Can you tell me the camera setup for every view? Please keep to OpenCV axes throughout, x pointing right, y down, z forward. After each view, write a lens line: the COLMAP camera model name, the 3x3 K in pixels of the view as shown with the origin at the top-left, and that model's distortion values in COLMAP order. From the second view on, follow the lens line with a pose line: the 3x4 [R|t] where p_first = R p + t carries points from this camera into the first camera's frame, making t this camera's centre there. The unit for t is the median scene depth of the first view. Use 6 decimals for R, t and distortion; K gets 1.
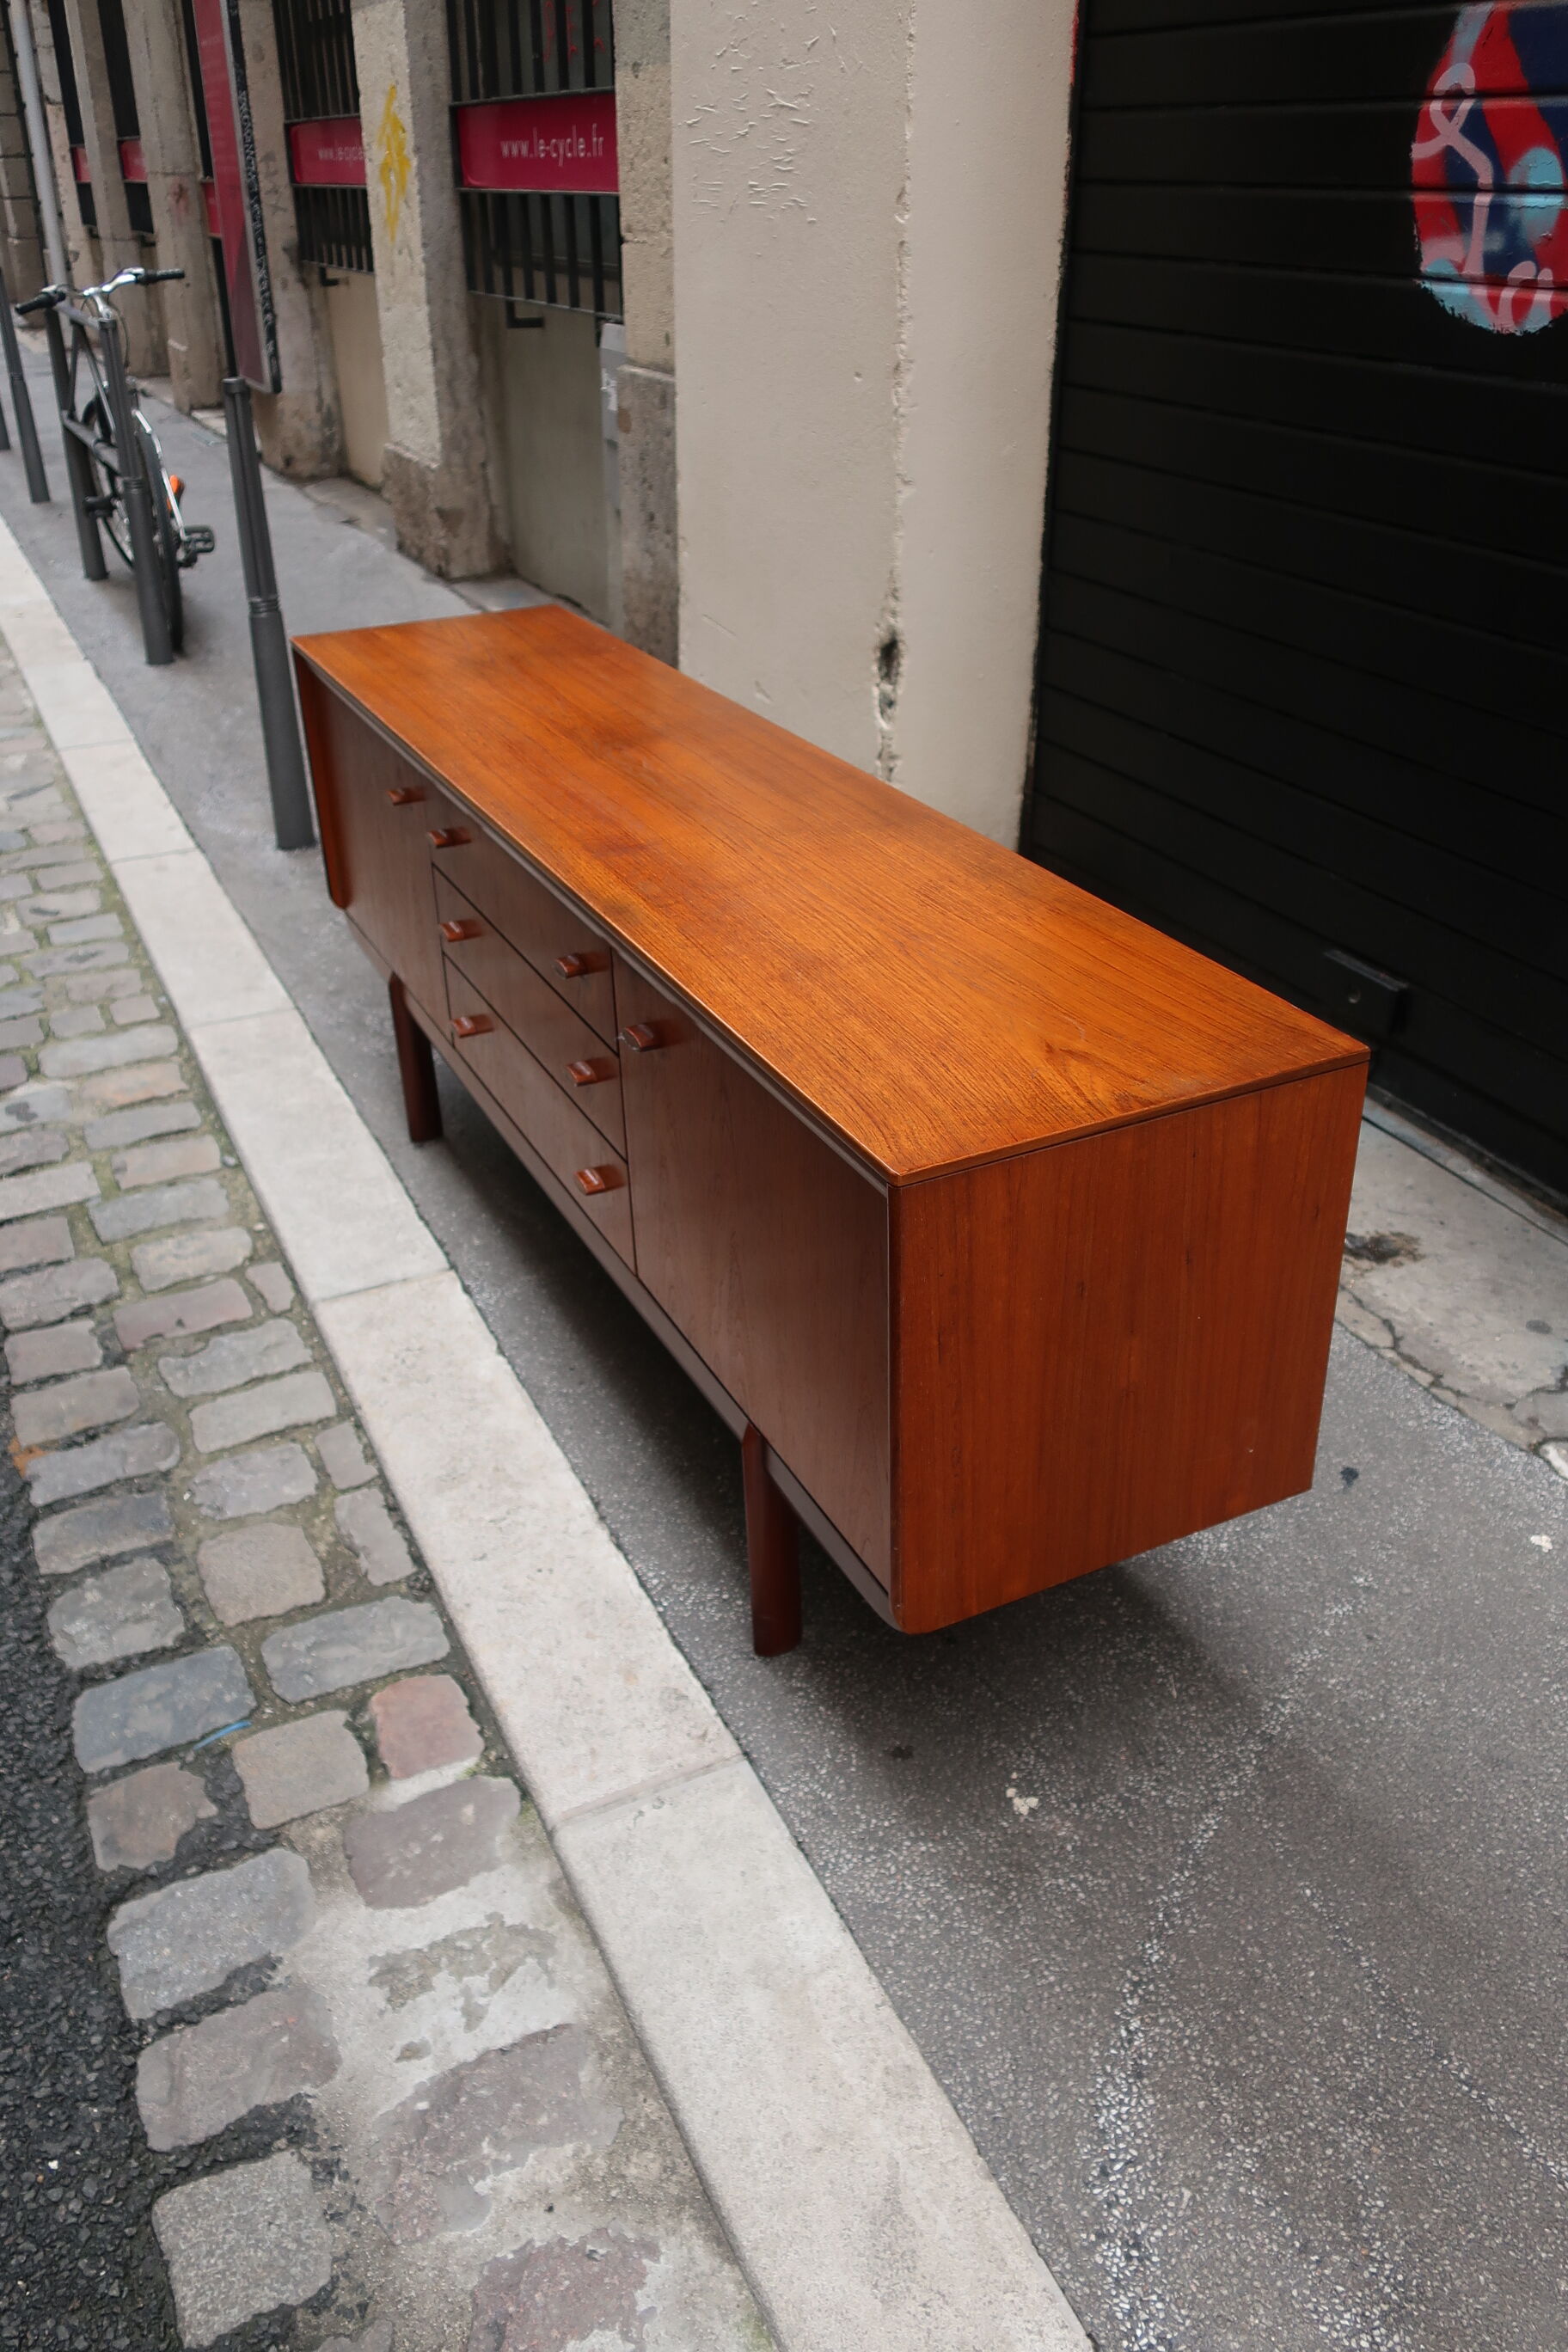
lens RADIAL K [[1852.3, 0, 778.9], [0, 1852.3, 1159.2], [0, 0, 1]] dist [-0.003194, 0.005541]
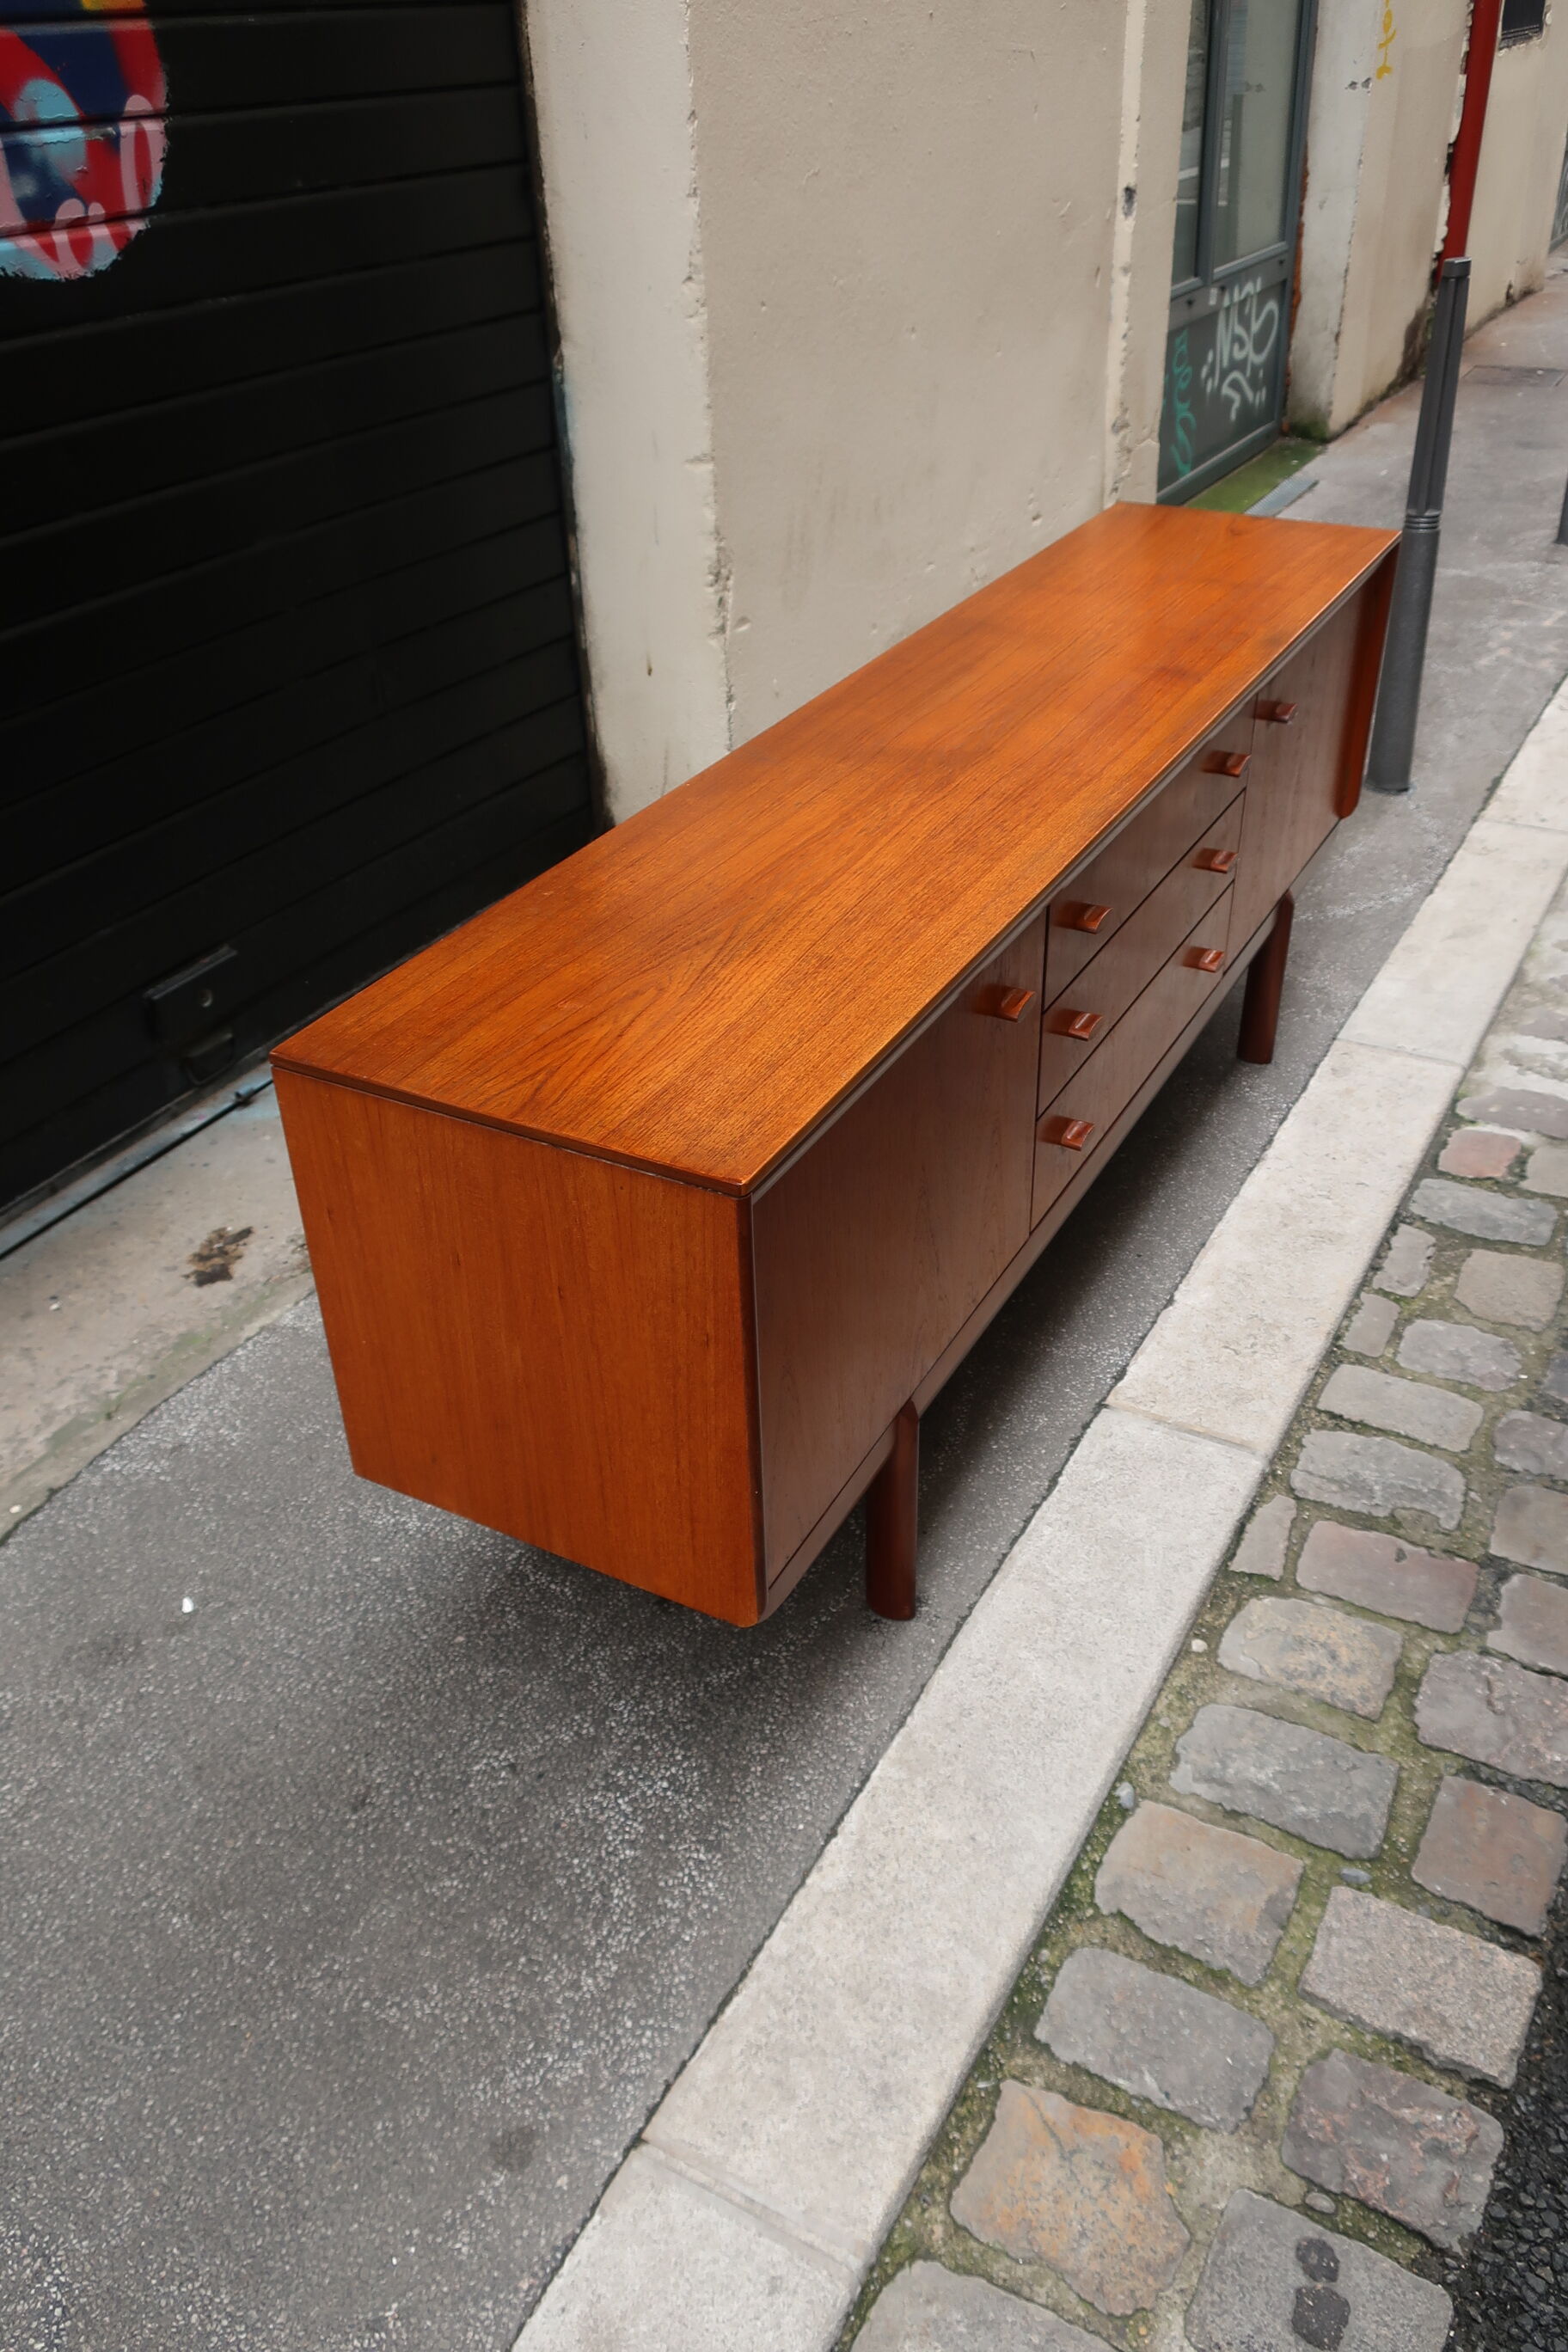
lens RADIAL K [[1852.3, 0, 780.1], [0, 1852.3, 1166.6], [0, 0, 1]] dist [-0.003194, 0.005541]
pose [[-0.577937, -0.409609, 0.705840, -0.674873], [0.427064, 0.585227, 0.689293, -0.681067], [-0.695417, 0.699807, -0.163295, 1.225045]]
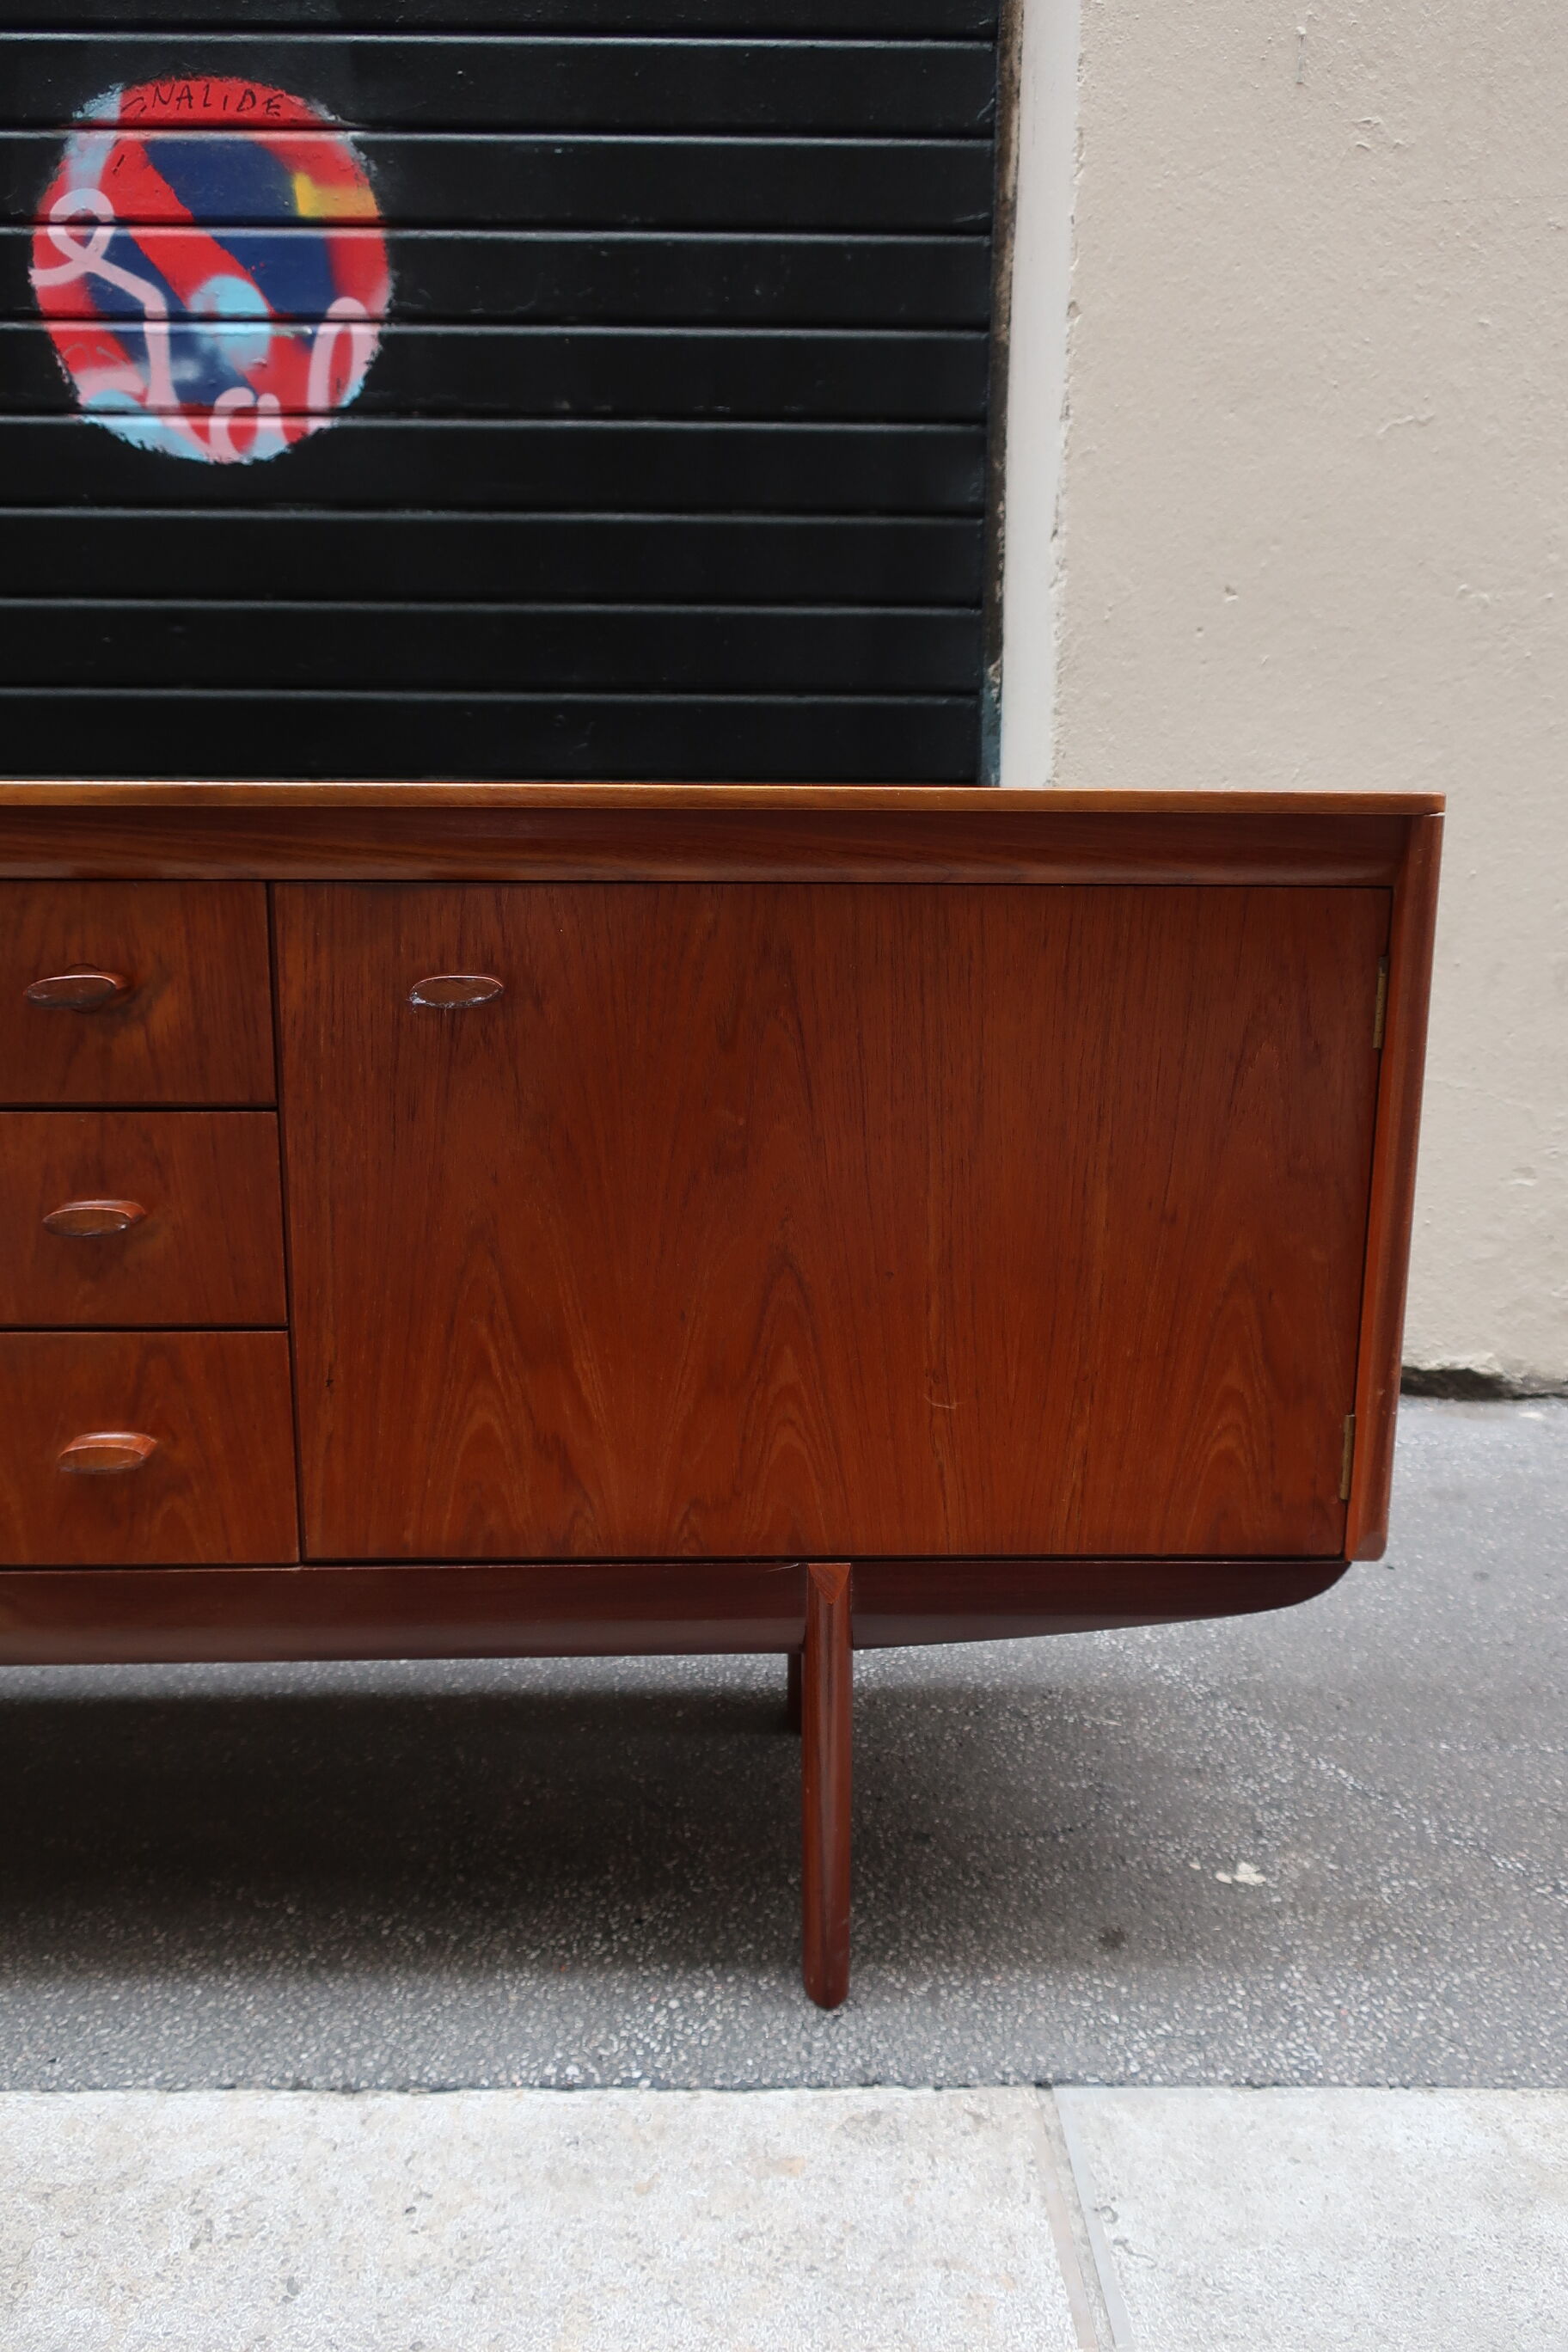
lens RADIAL K [[1852.3, 0, 779.5], [0, 1852.3, 1173.4], [0, 0, 1]] dist [-0.003194, 0.005541]
pose [[0.411157, -0.153625, 0.898526, -0.391188], [0.421951, 0.905813, -0.038210, 0.033829], [-0.808027, 0.394845, 0.437254, 0.507003]]
